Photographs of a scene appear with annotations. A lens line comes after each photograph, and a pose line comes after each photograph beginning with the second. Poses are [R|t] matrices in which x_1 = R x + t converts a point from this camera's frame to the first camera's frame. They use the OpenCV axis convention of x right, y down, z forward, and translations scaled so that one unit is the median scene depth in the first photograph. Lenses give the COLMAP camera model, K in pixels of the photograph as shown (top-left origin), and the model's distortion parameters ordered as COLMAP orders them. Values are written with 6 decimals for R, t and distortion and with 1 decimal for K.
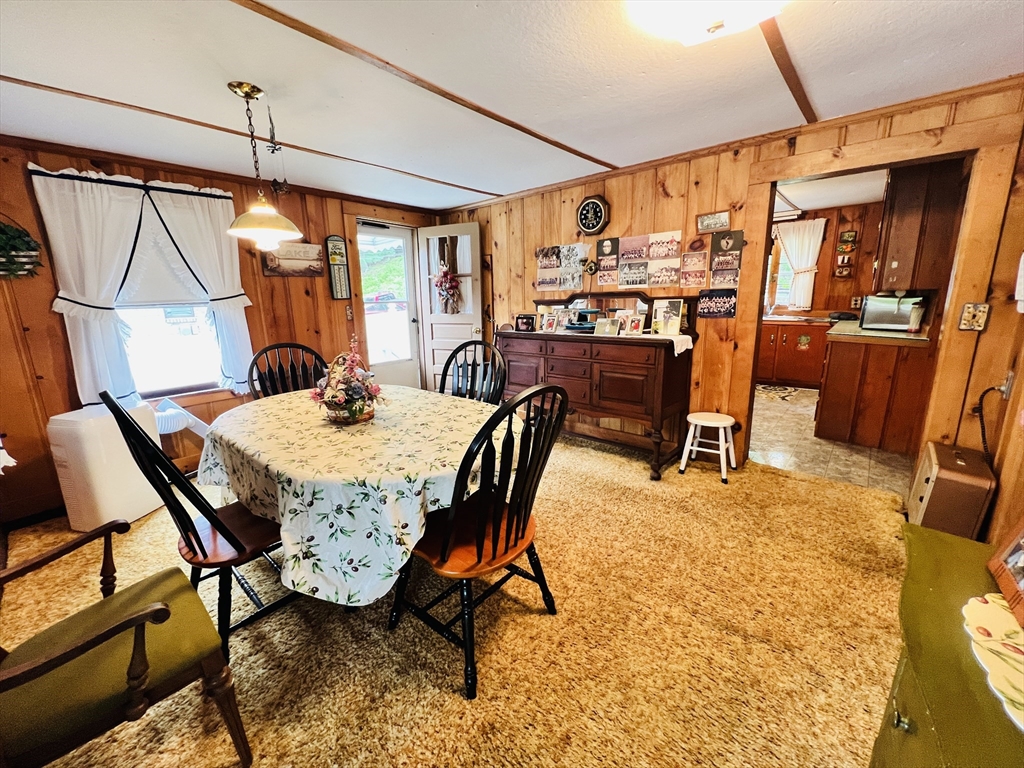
lens RADIAL K [[406.5, 0, 511.3], [0, 406.5, 384.6], [0, 0, 1]] dist [-0.000606, -0.000071]
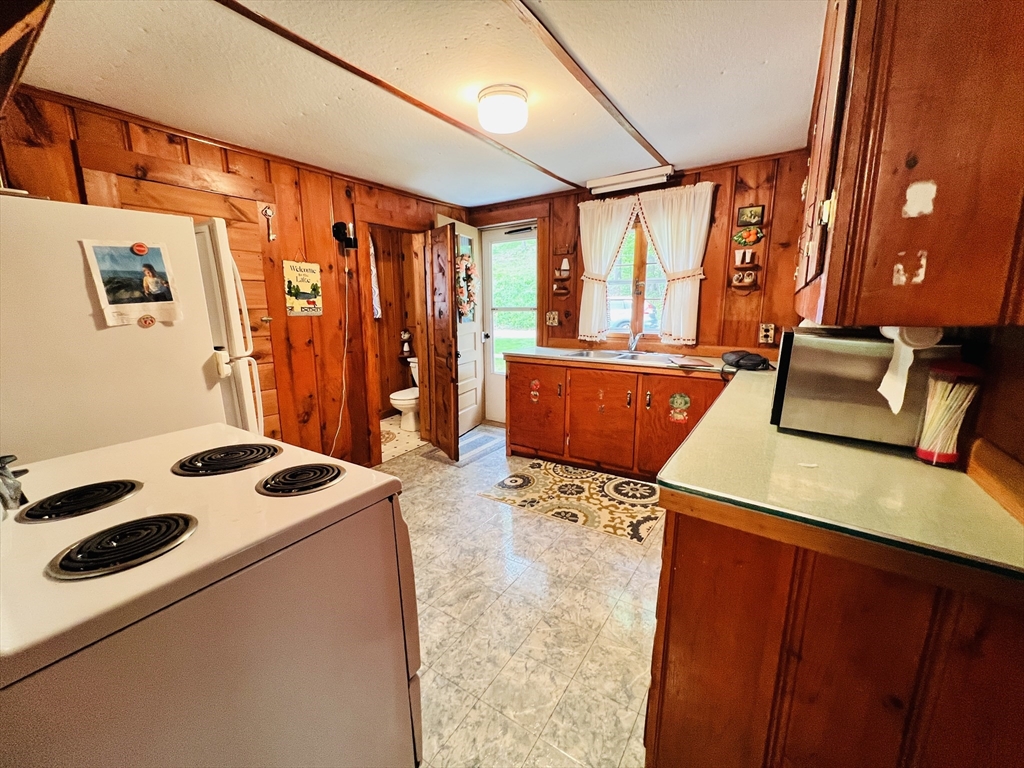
lens RADIAL K [[406.5, 0, 511.4], [0, 406.5, 381.8], [0, 0, 1]] dist [-0.000606, -0.000071]
pose [[0.991682, -0.004780, 0.128626, 0.429911], [0.009281, 0.999364, -0.034418, -0.120324], [-0.128380, 0.035325, 0.991096, 0.496396]]
